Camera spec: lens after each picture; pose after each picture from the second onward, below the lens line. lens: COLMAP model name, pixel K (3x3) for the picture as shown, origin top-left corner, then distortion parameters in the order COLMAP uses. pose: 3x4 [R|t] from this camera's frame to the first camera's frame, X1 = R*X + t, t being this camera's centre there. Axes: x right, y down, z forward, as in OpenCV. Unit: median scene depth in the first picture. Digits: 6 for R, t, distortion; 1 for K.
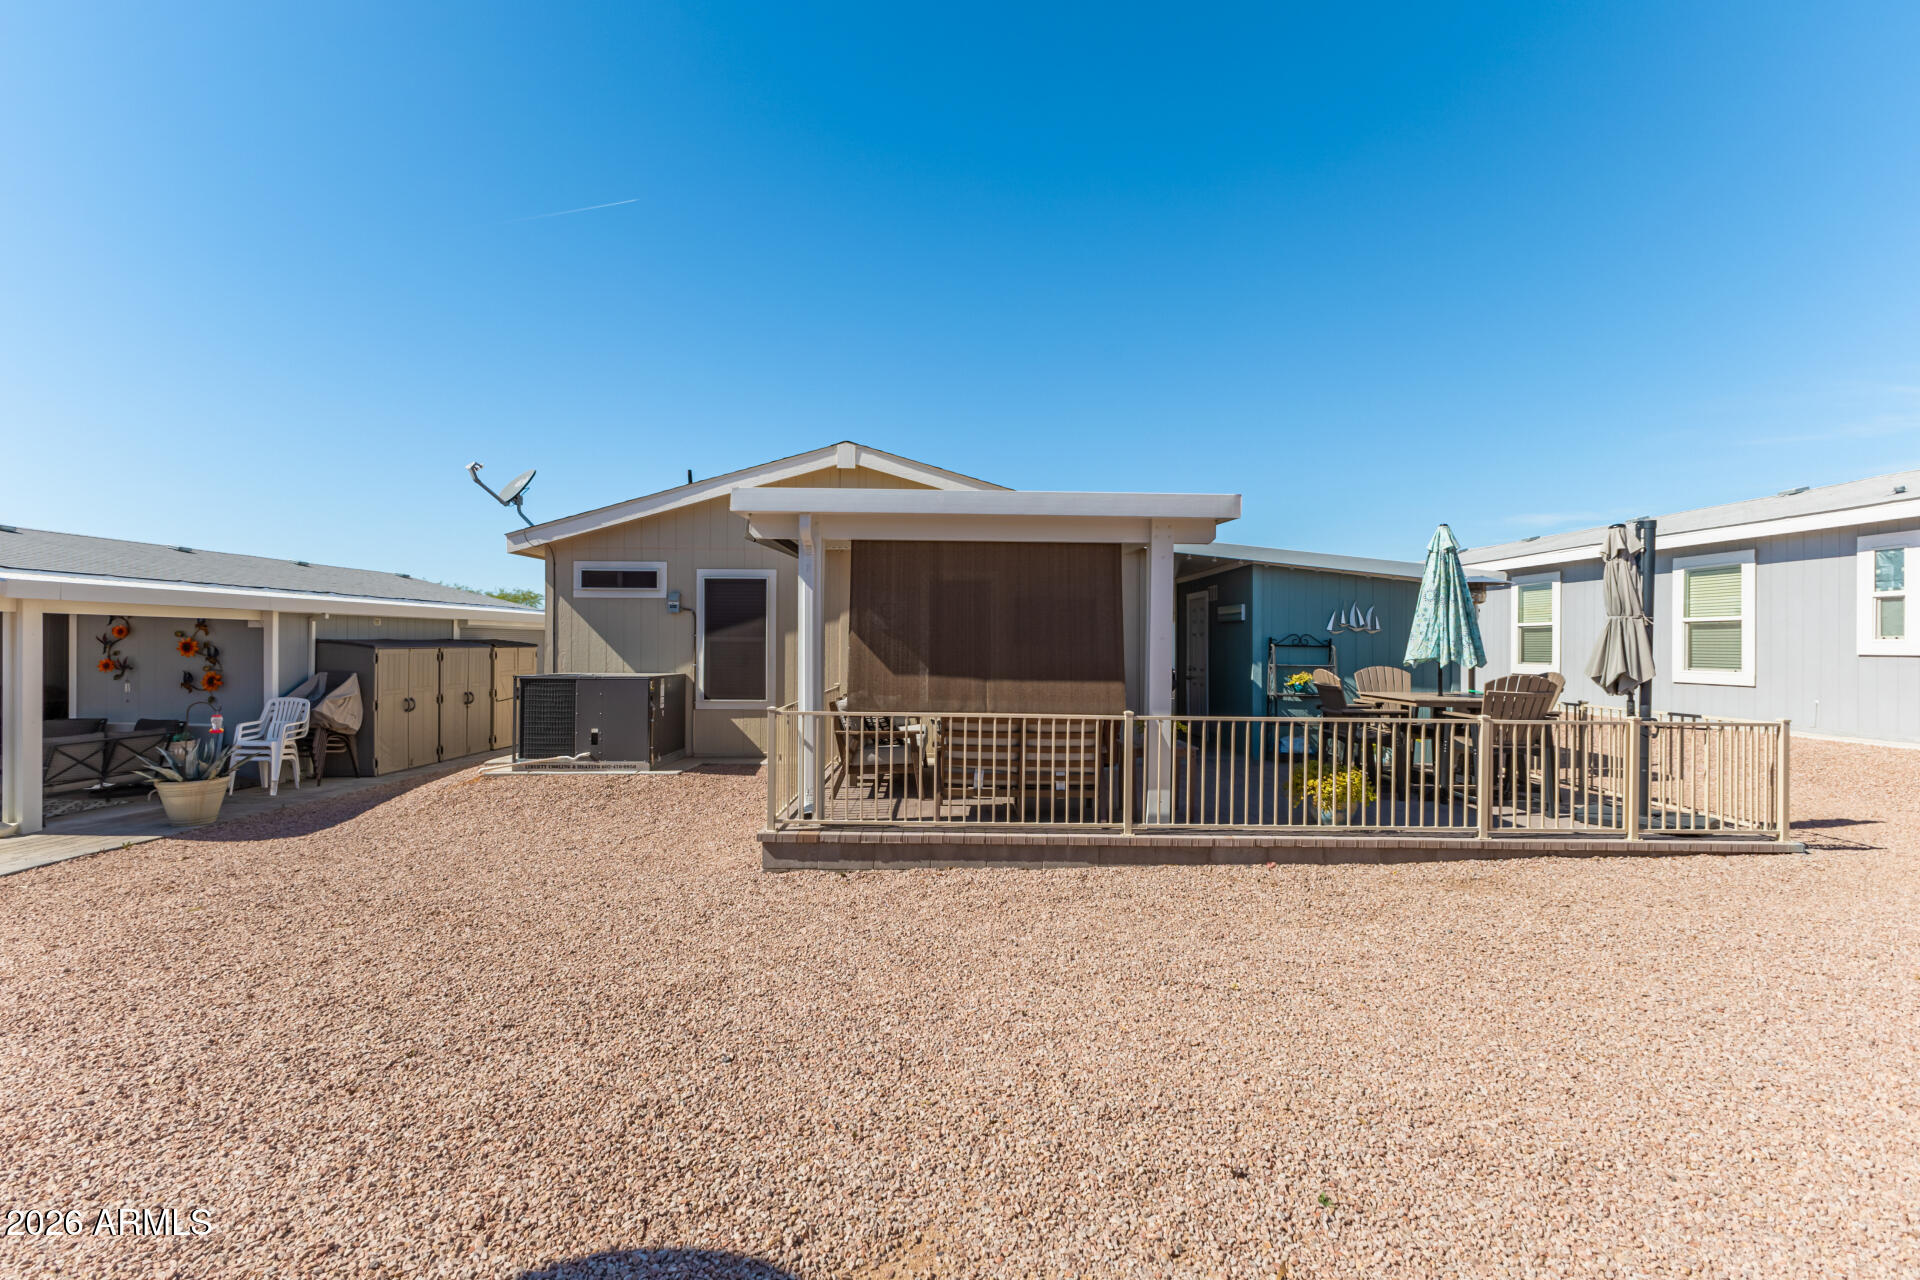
lens RADIAL K [[843.6, 0, 968.9], [0, 843.6, 635.8], [0, 0, 1]] dist [0.006370, 0.000001]
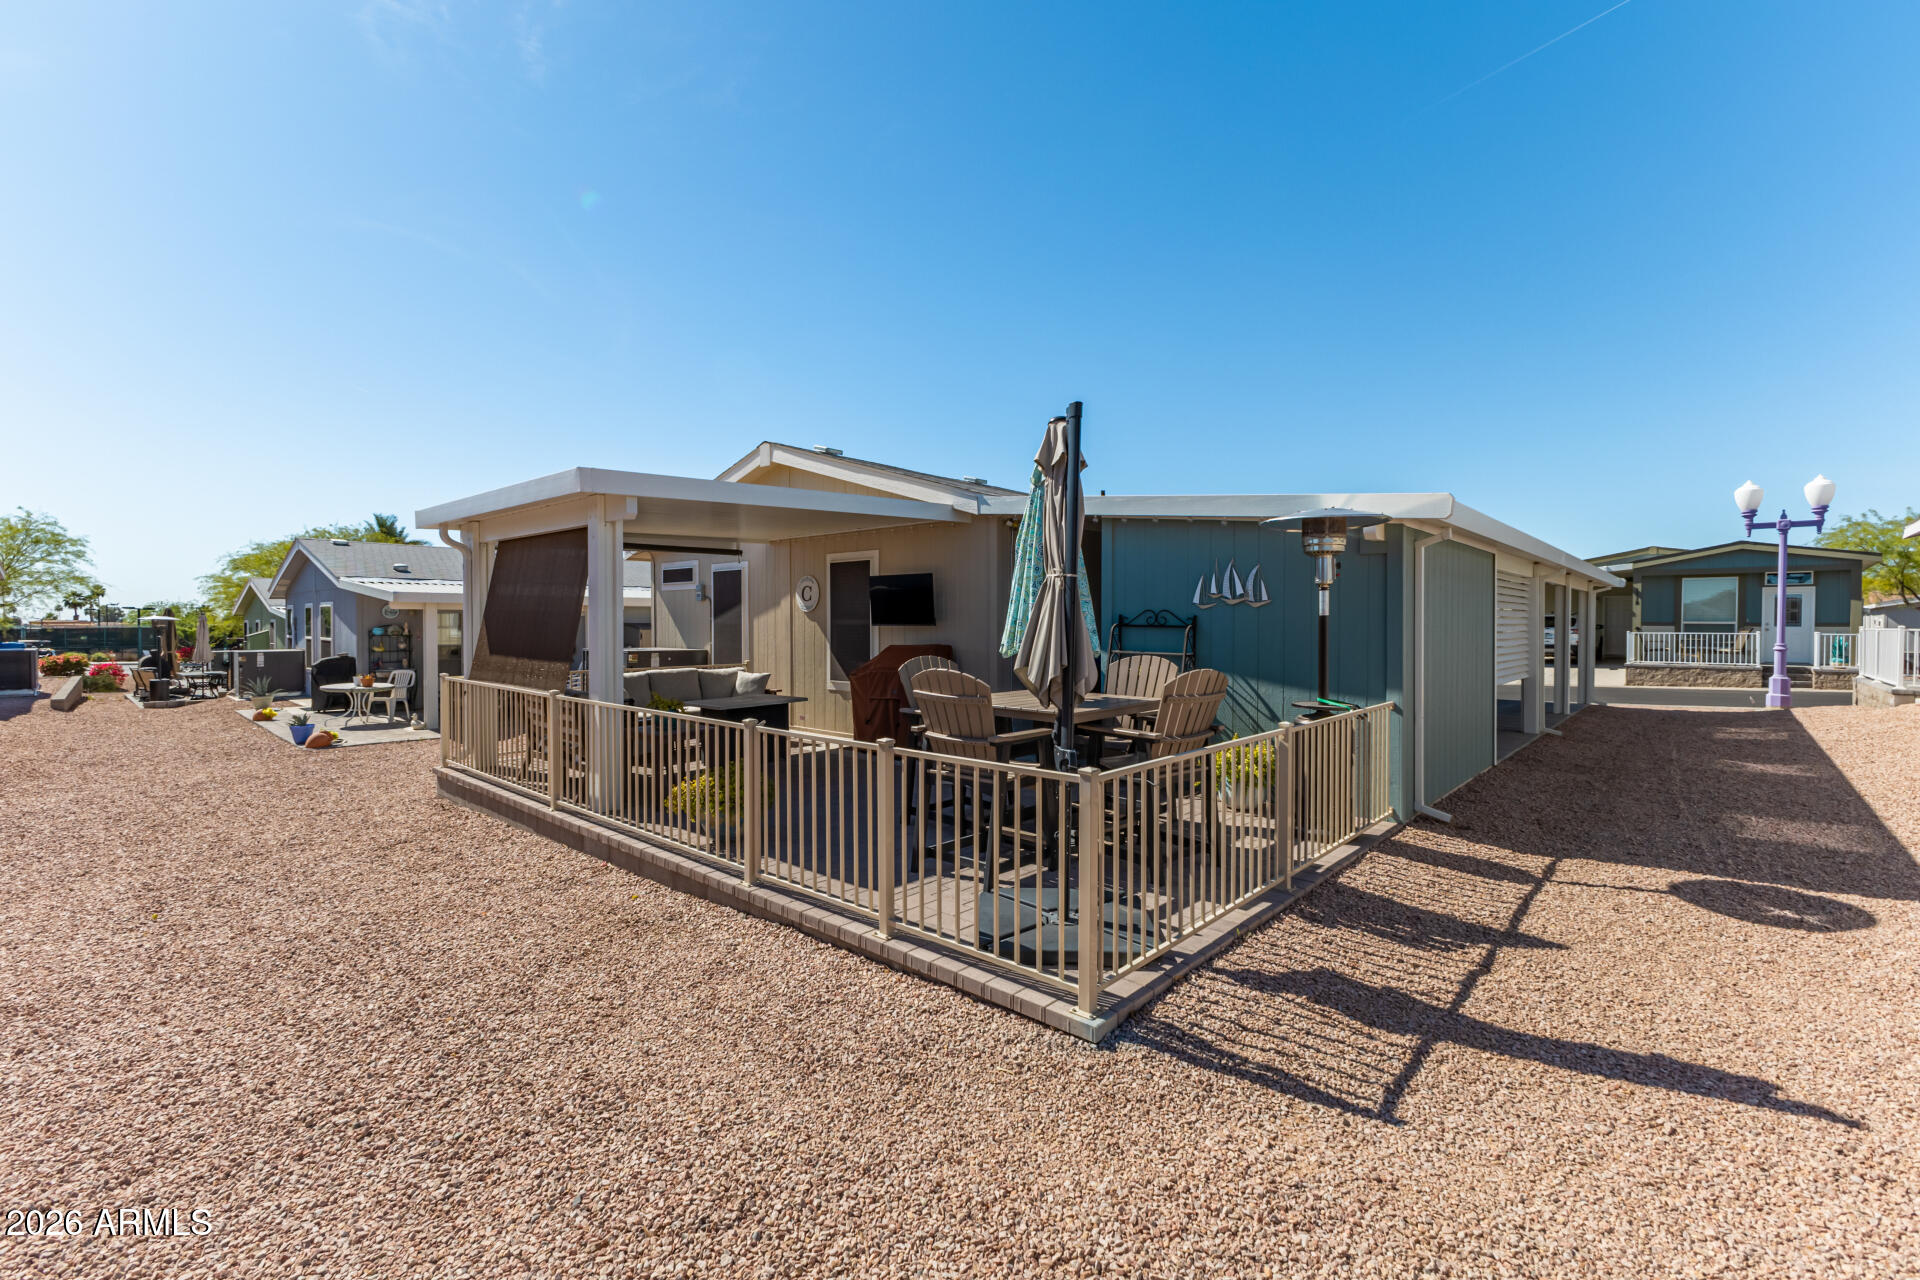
lens RADIAL K [[831.5, 0, 968.3], [0, 831.5, 636.8], [0, 0, 1]] dist [0.019971, -0.007688]
pose [[0.735081, 0.005939, -0.677953, 0.780377], [0.015912, 0.999535, 0.026010, 0.000297], [0.677792, -0.029907, 0.734645, 0.364991]]
